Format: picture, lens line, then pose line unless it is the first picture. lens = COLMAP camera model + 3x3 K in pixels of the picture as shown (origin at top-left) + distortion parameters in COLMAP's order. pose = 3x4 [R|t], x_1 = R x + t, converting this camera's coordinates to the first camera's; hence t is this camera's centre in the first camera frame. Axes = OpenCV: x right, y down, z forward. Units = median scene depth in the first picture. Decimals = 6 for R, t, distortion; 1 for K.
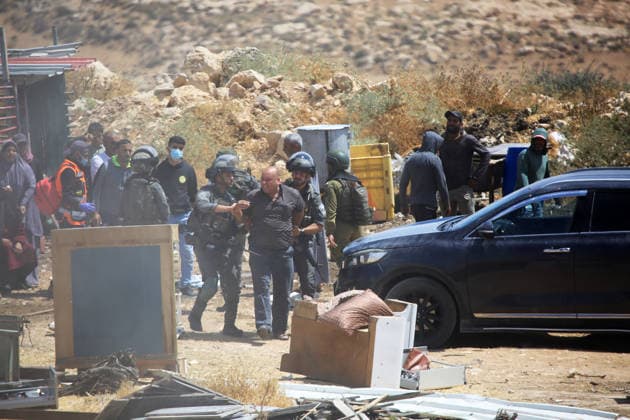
lens RADIAL K [[562.0, 0, 318.3], [0, 562.0, 208.1], [0, 0, 1]] dist [-0.035477, 0.060879]
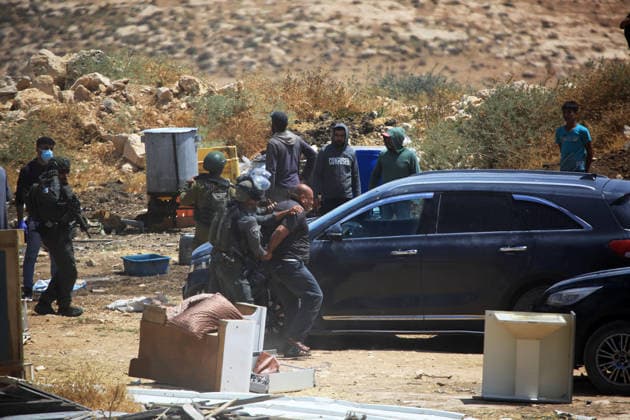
lens RADIAL K [[562.0, 0, 309.5], [0, 562.0, 208.0], [0, 0, 1]] dist [-0.035477, 0.060879]
pose [[0.999500, -0.005197, 0.031197, 0.225530], [0.005191, 0.999986, 0.000251, -0.005516], [-0.031198, -0.000089, 0.999513, -0.000432]]
